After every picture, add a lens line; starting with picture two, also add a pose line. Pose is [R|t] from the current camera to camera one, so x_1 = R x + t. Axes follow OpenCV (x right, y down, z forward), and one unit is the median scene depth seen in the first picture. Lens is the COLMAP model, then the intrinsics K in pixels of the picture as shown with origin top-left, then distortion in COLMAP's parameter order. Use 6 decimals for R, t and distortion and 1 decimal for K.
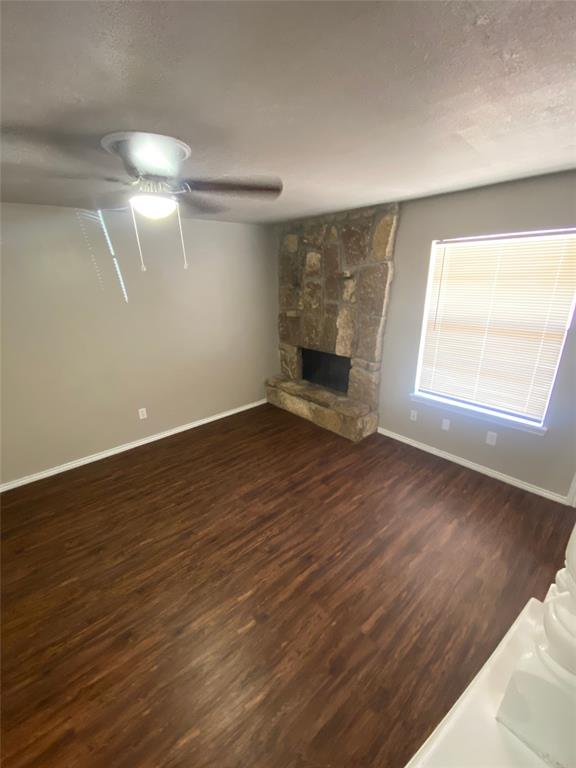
lens RADIAL K [[310.7, 0, 288.0], [0, 310.7, 384.0], [0, 0, 1]] dist [0.018292, -0.022897]
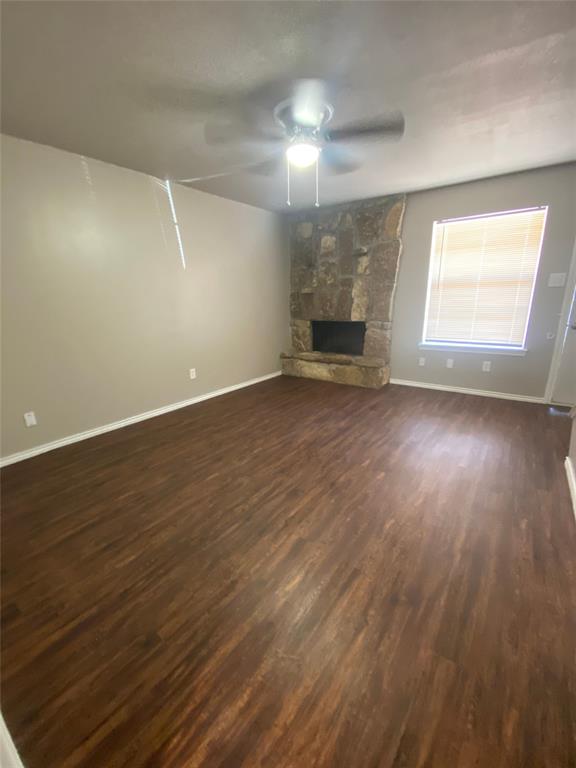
lens RADIAL K [[315.8, 0, 285.8], [0, 315.8, 385.9], [0, 0, 1]] dist [0.024586, -0.019843]
pose [[0.976984, -0.054335, 0.206278, -0.380163], [0.068604, 0.995674, -0.062662, 0.227483], [-0.201981, 0.075371, 0.976485, -0.121485]]
